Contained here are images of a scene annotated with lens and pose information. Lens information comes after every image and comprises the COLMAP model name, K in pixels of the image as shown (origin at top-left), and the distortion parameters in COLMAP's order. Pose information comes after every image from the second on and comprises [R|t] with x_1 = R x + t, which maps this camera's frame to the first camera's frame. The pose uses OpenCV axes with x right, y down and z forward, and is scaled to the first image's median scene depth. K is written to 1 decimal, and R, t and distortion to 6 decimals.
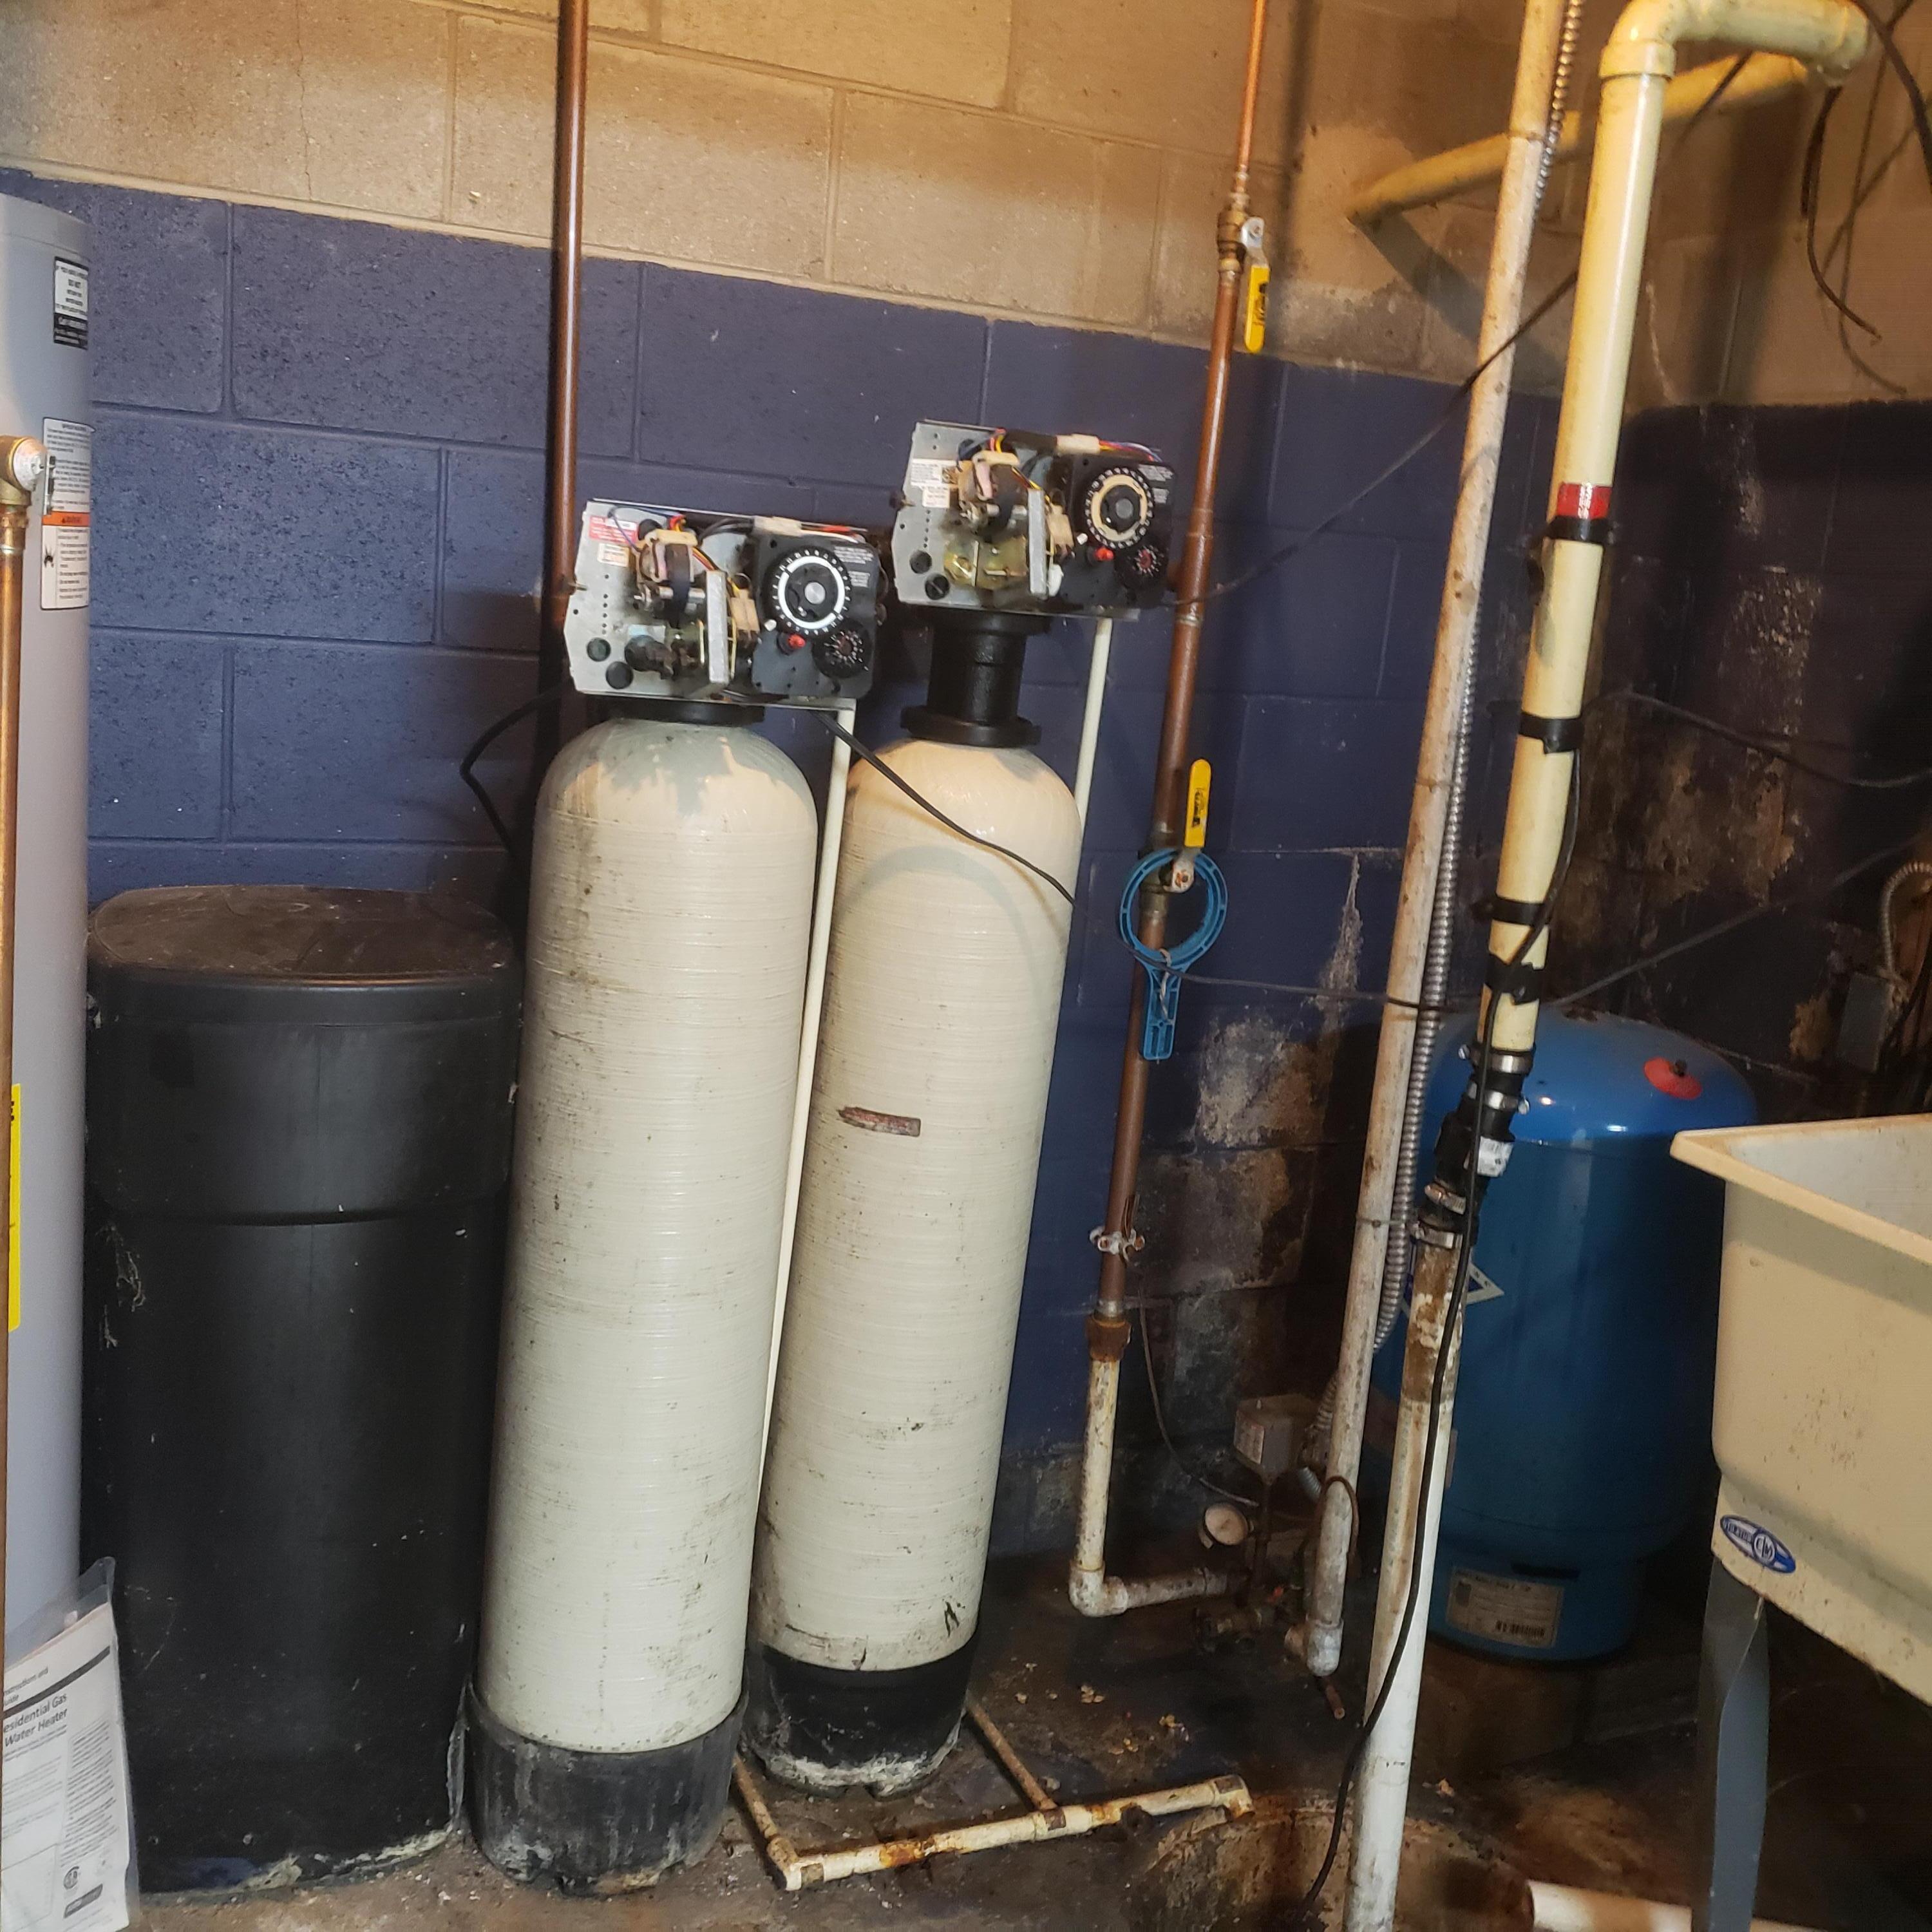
lens RADIAL K [[1994.4, 0, 966.0], [0, 1994.4, 966.0], [0, 0, 1]] dist [0.015100, -0.034731]
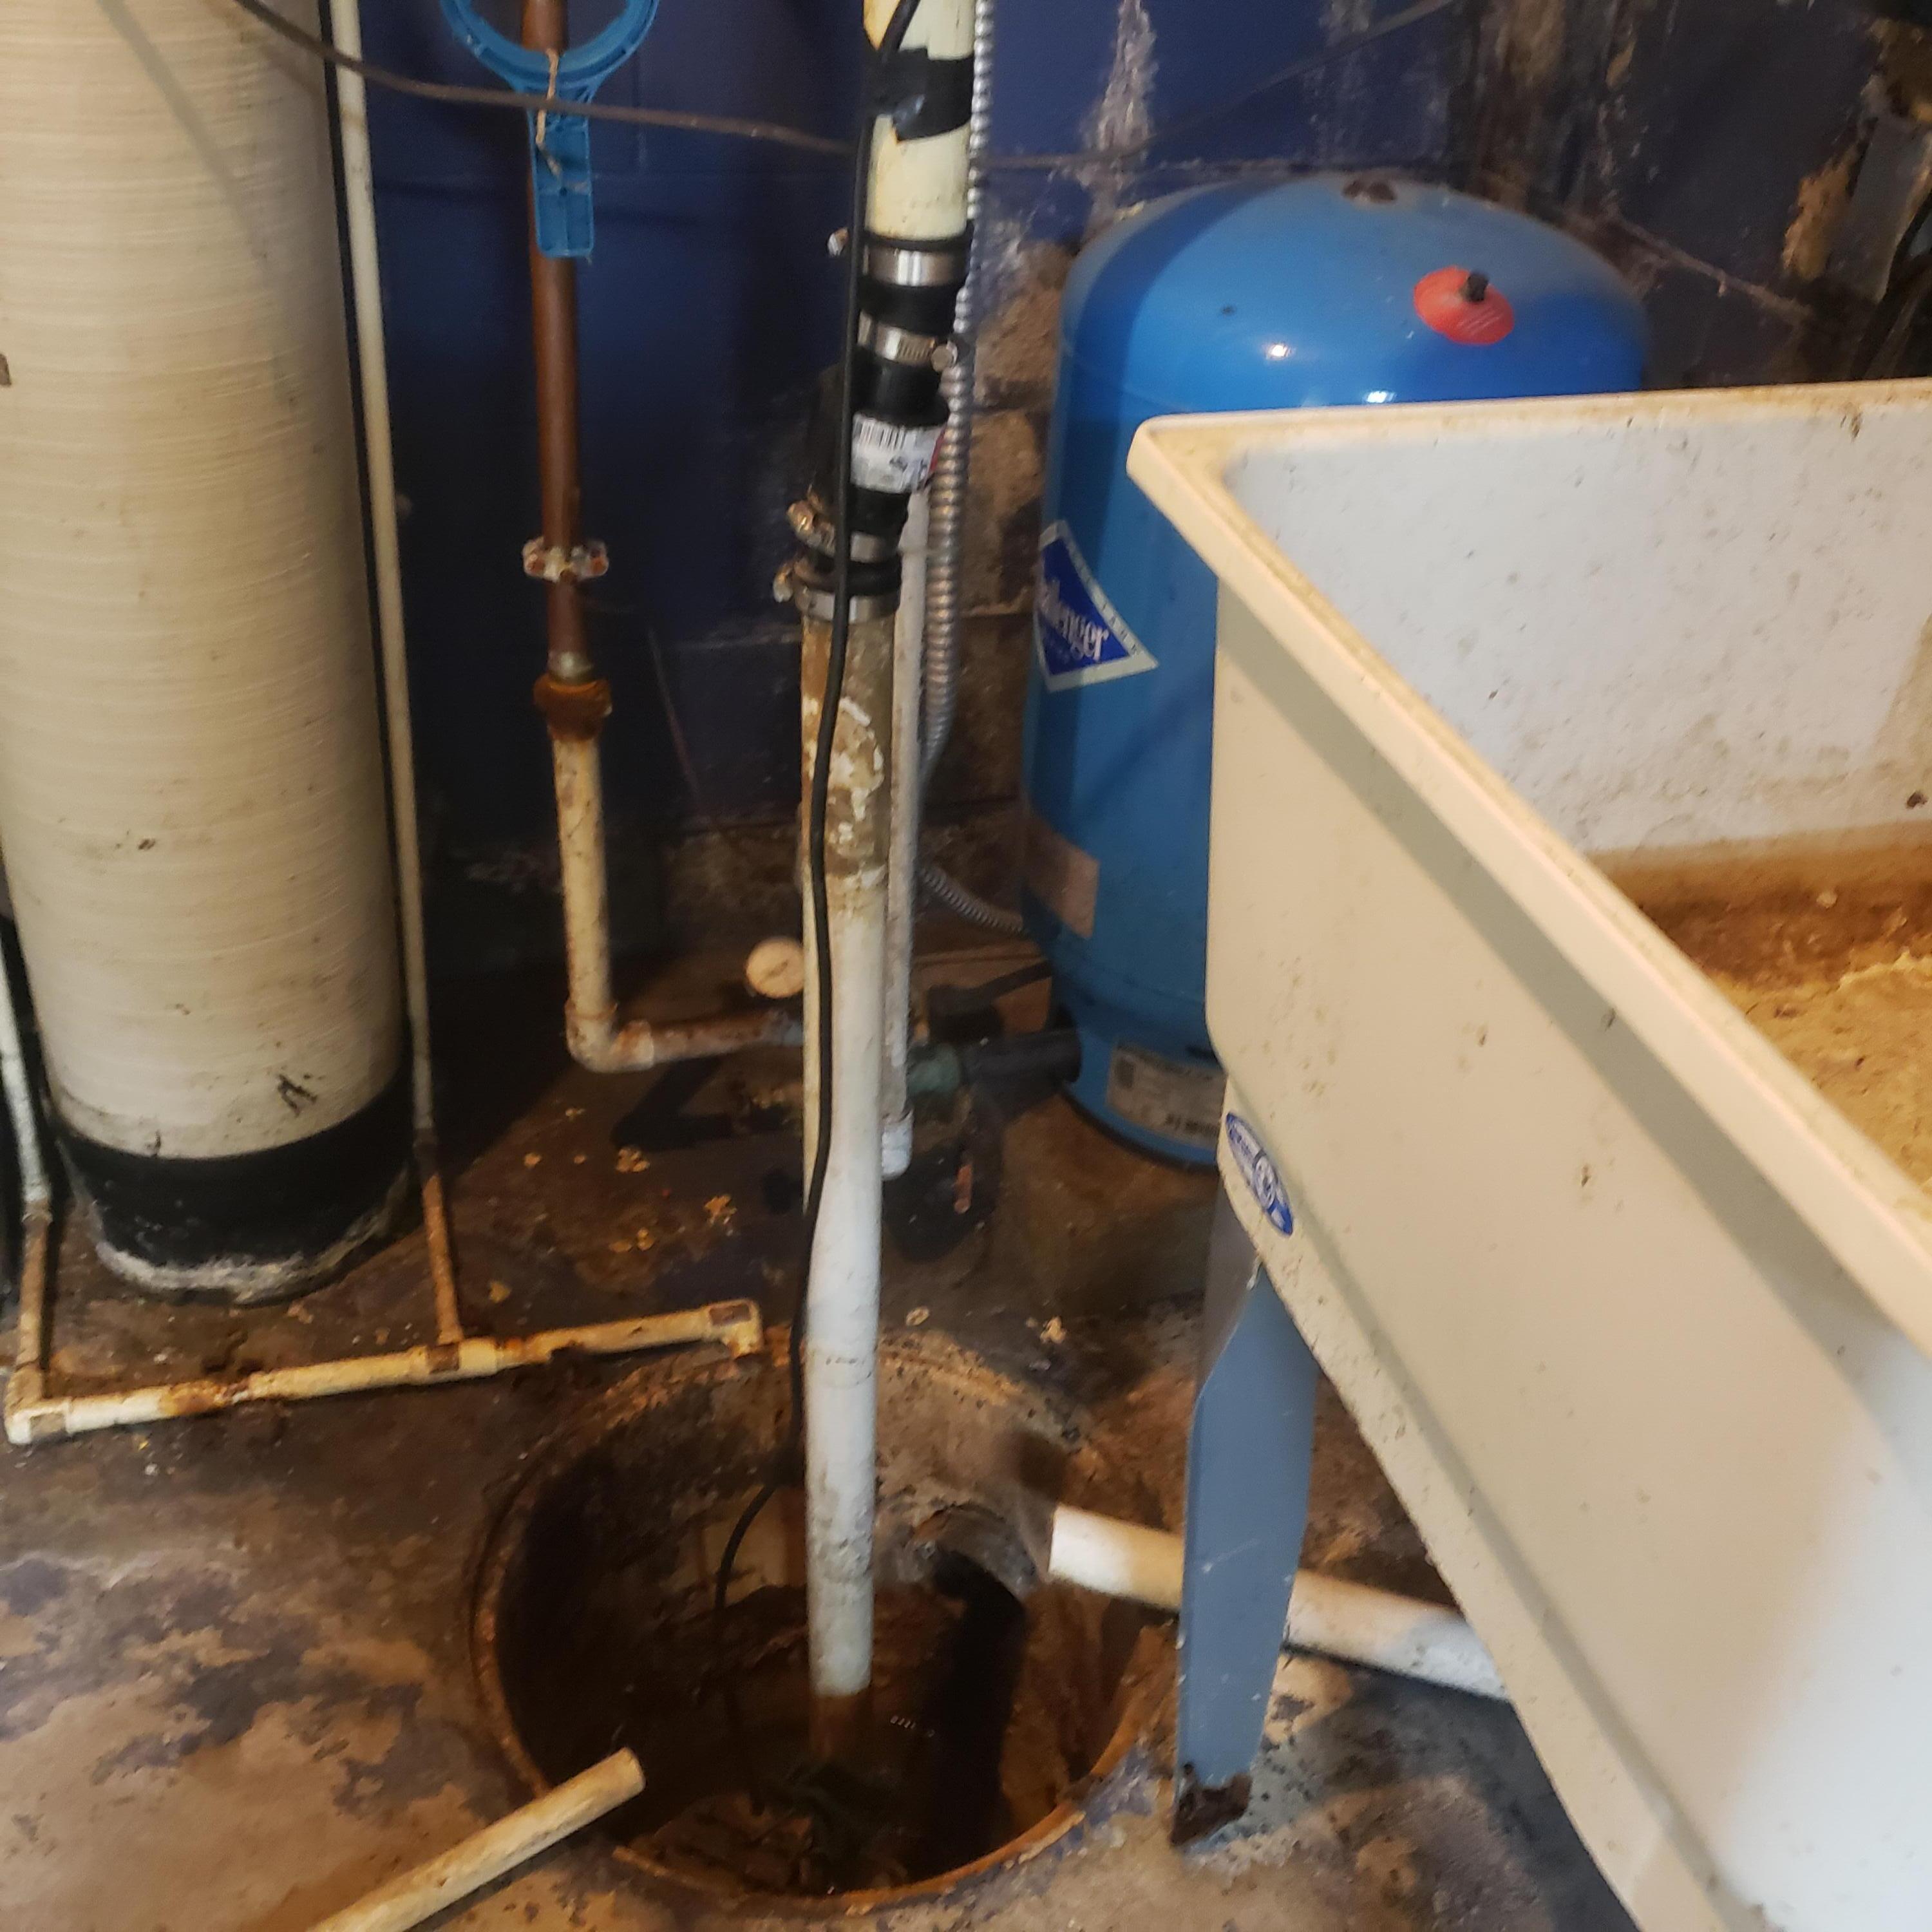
lens RADIAL K [[2011.5, 0, 966.0], [0, 2011.5, 966.0], [0, 0, 1]] dist [0.065637, -0.077418]
pose [[0.989950, 0.063245, -0.126486, 0.311159], [-0.012446, 0.929914, 0.367566, 0.020706], [0.140868, -0.362298, 0.921356, 0.392532]]
